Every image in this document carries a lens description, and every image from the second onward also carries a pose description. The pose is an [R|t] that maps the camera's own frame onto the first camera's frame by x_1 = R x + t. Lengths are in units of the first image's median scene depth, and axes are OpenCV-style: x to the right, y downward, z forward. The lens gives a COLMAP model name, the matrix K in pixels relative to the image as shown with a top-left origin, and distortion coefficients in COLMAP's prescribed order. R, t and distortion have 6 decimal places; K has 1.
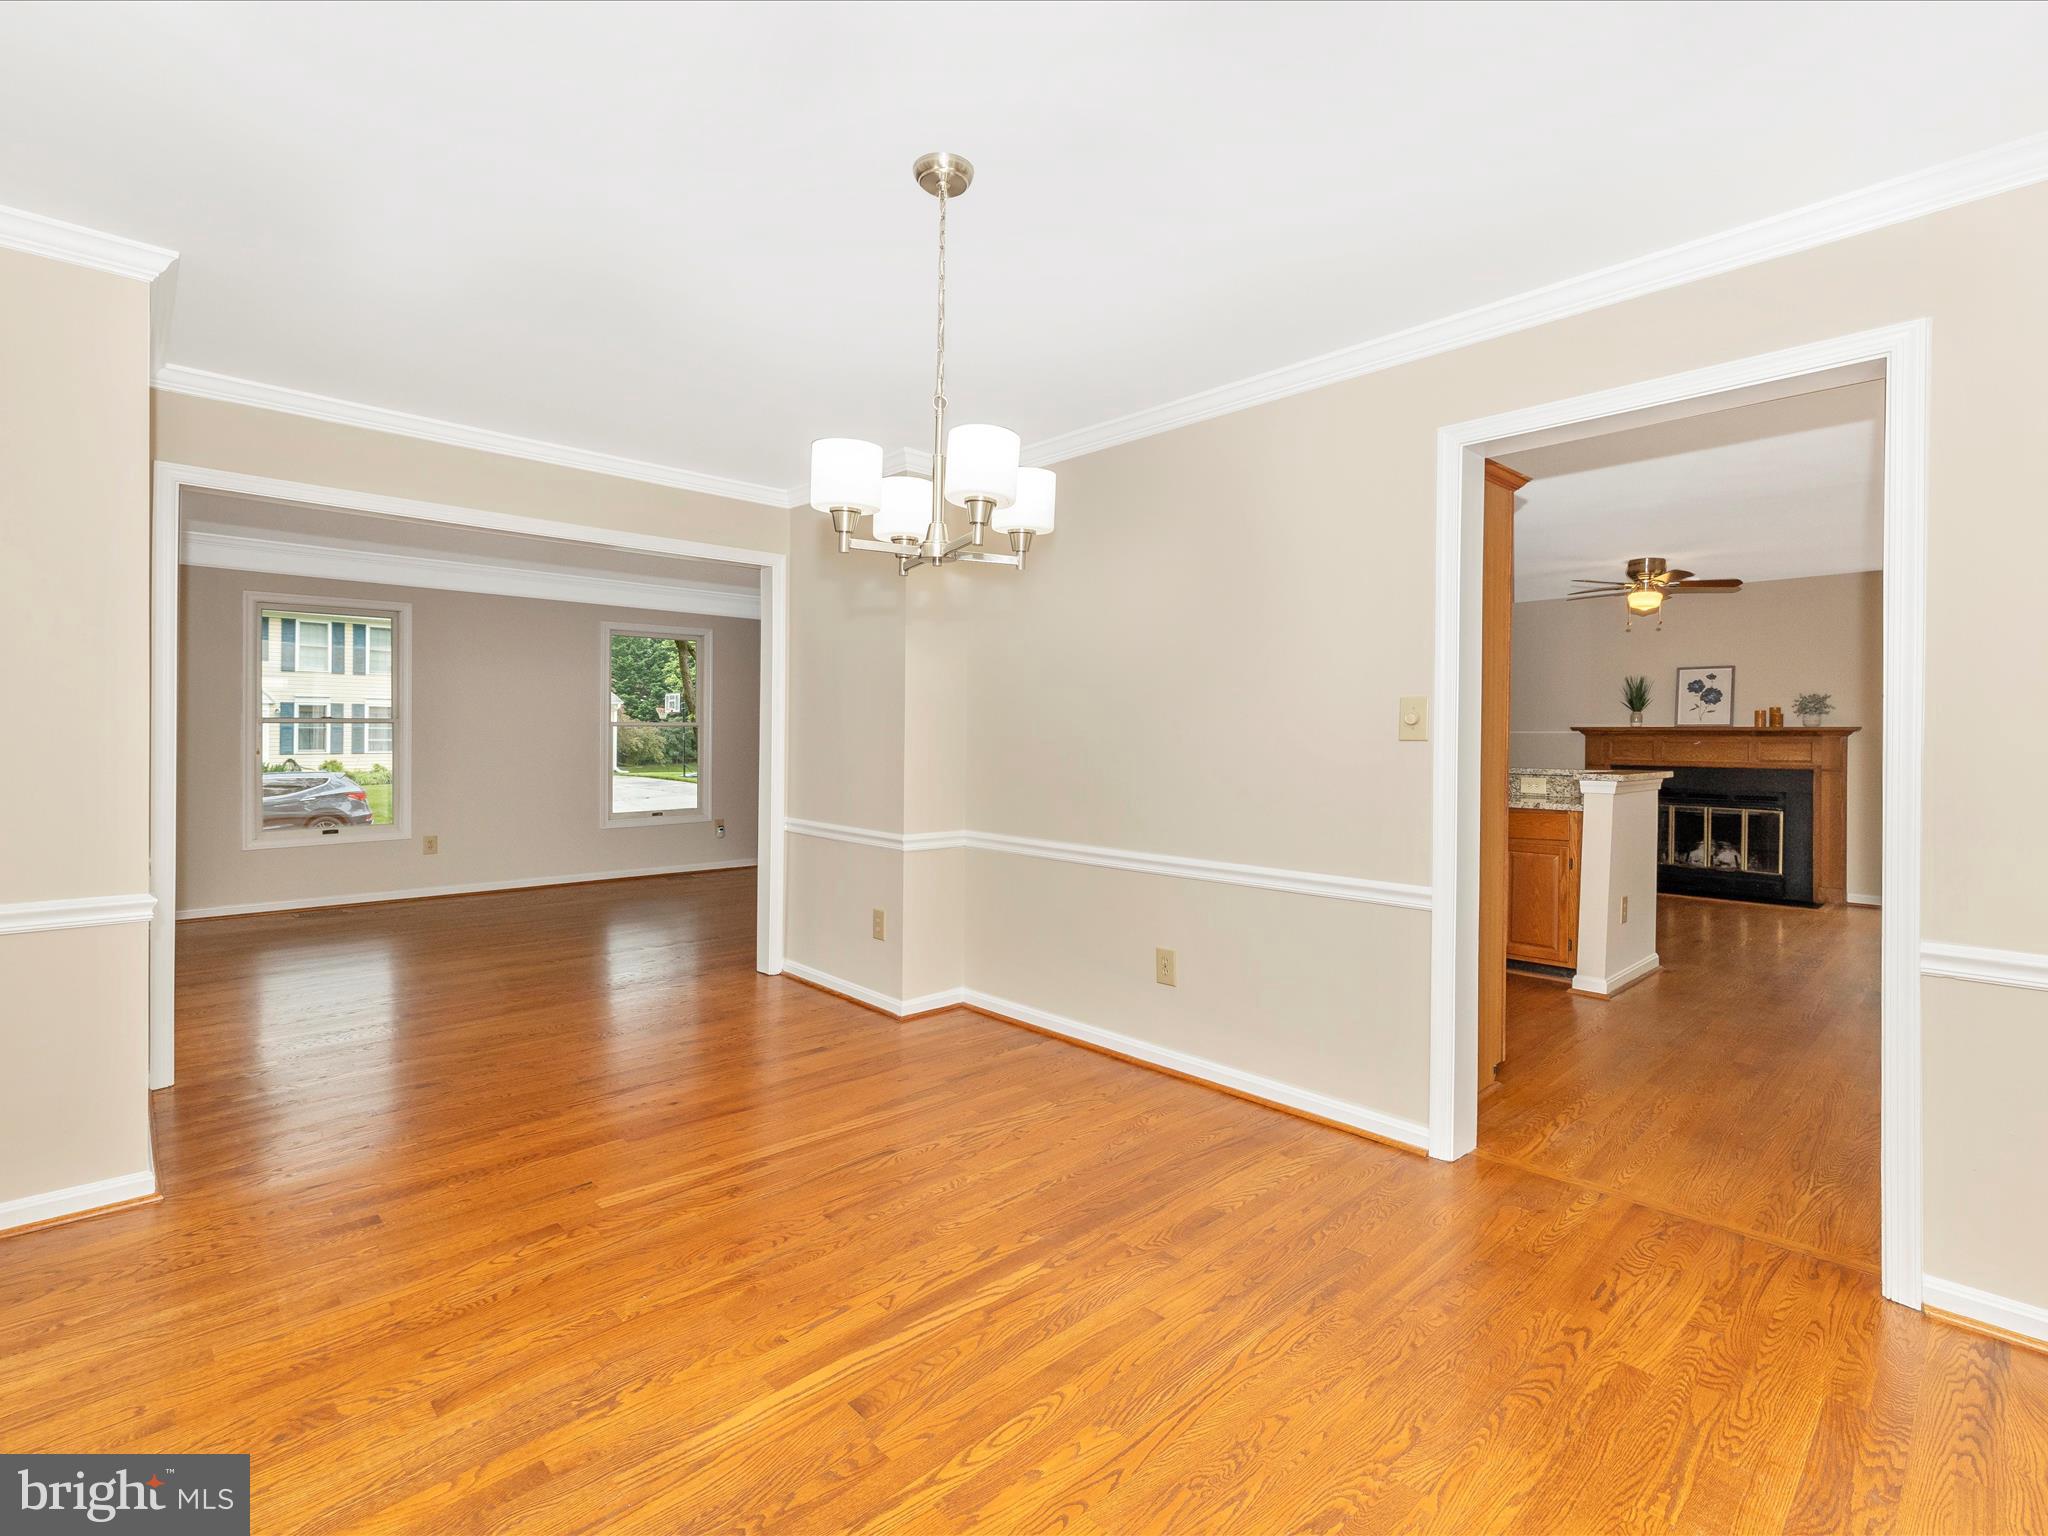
lens RADIAL K [[971.4, 0, 1012.6], [0, 971.4, 734.9], [0, 0, 1]] dist [0.001136, 0.000191]
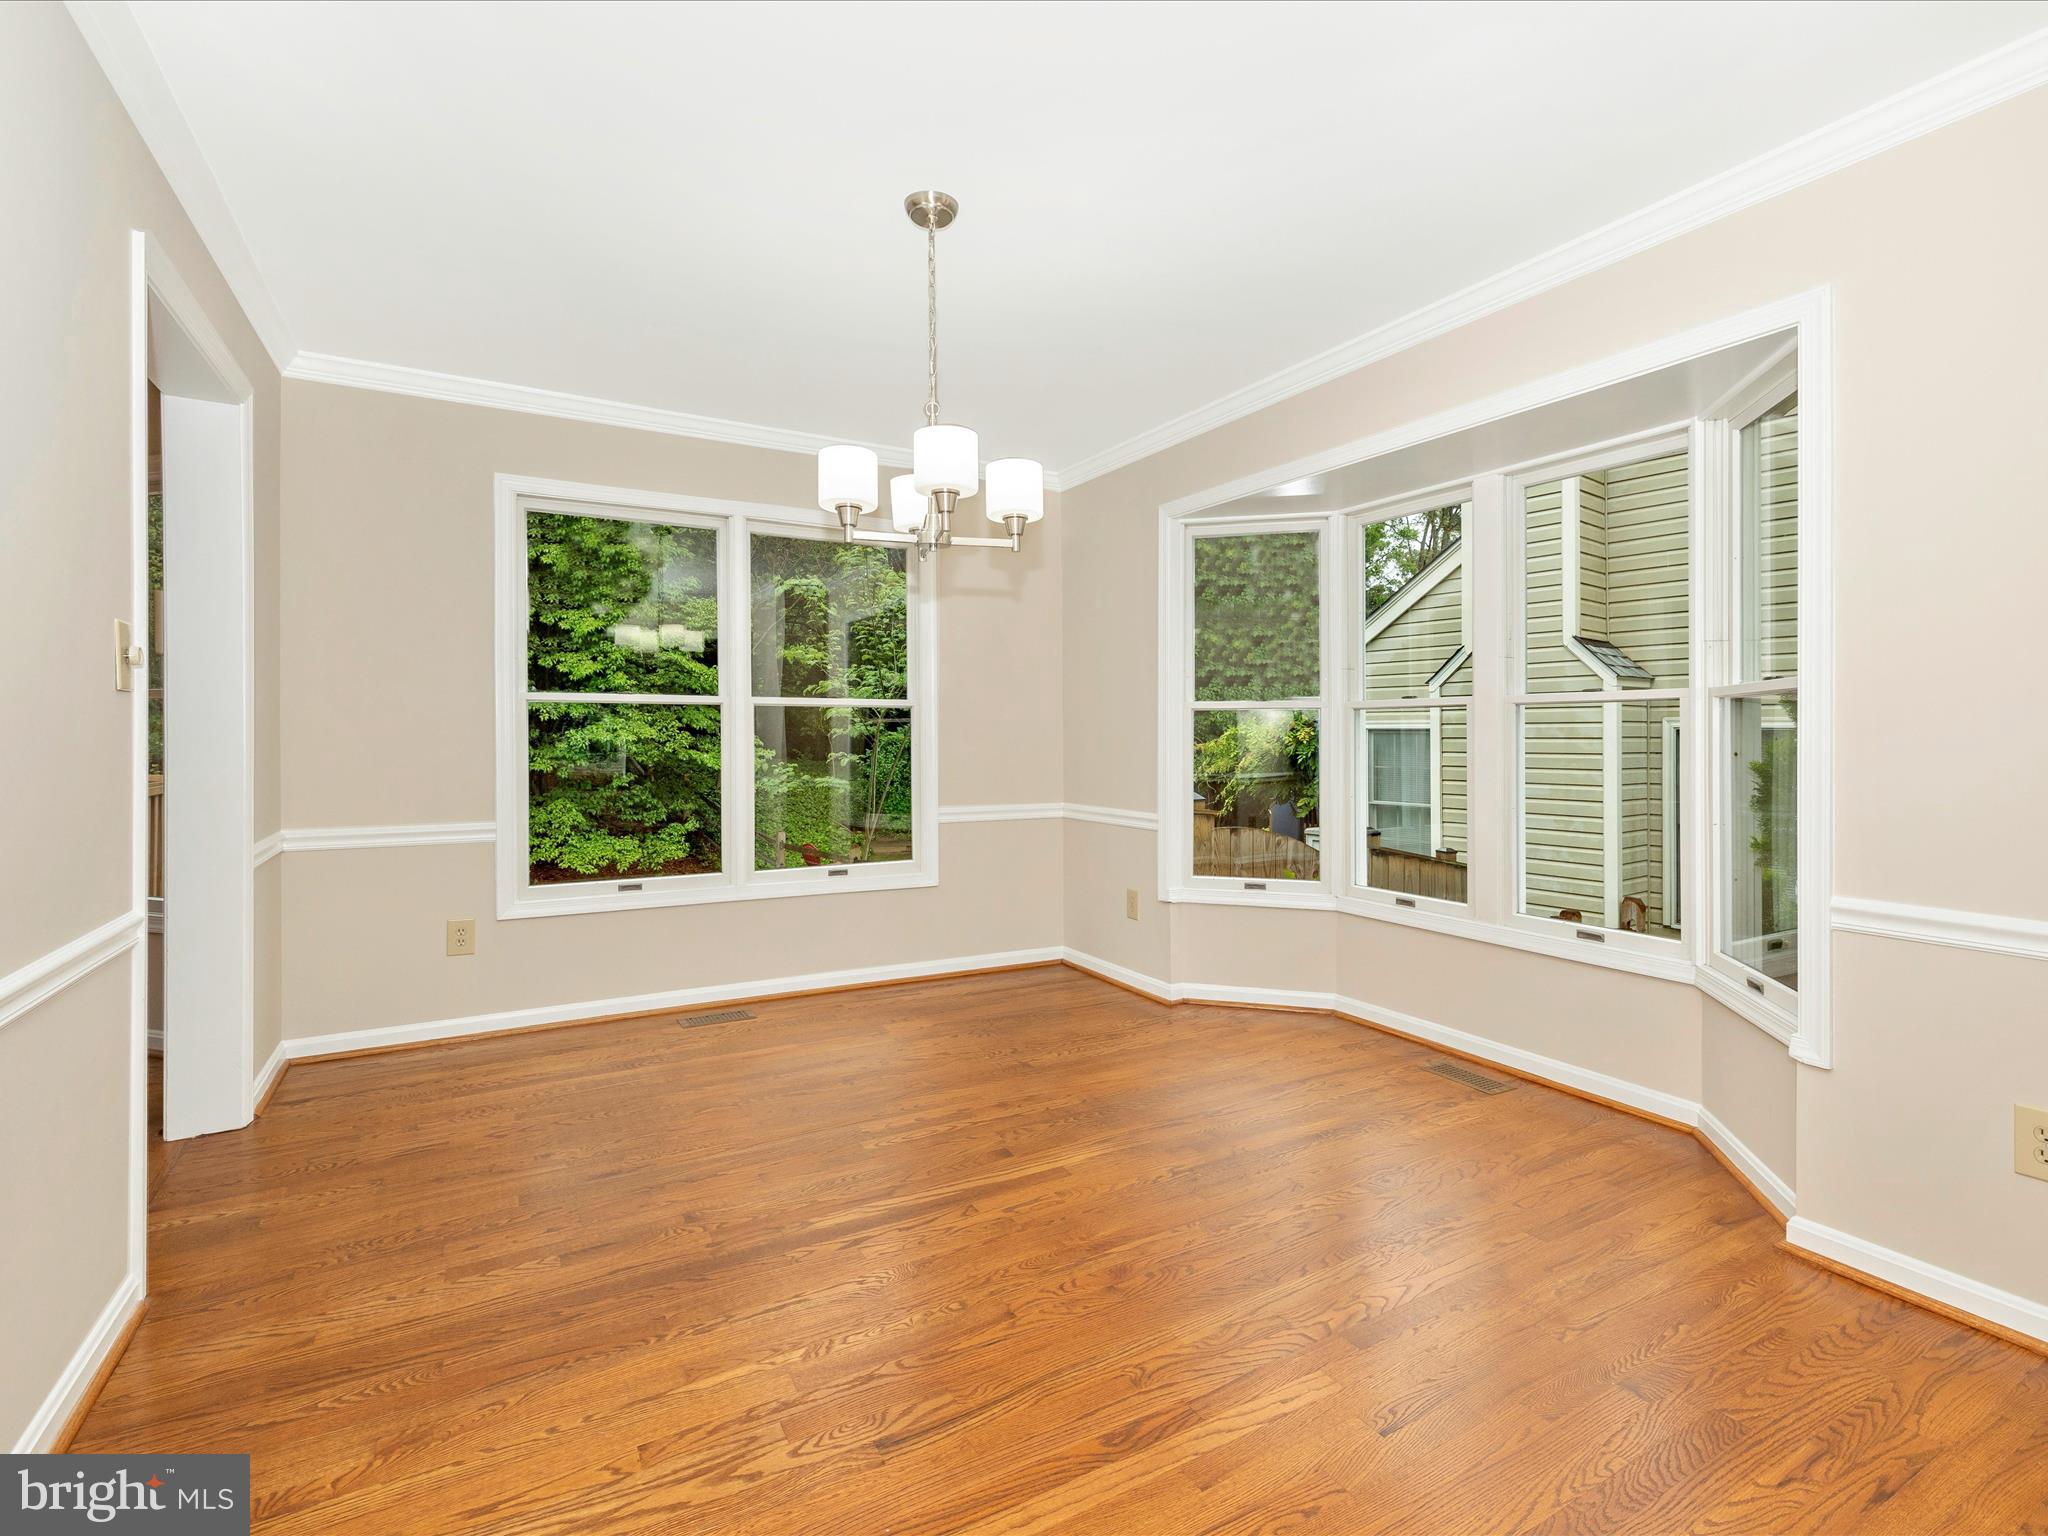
lens RADIAL K [[966.0, 0, 1022.1], [0, 966.0, 743.7], [0, 0, 1]] dist [-0.000280, -0.000294]
pose [[-0.970989, -0.011356, 0.238856, -0.438034], [-0.009350, 0.999911, 0.009533, 0.034091], [-0.238943, 0.007023, -0.971008, 2.019380]]
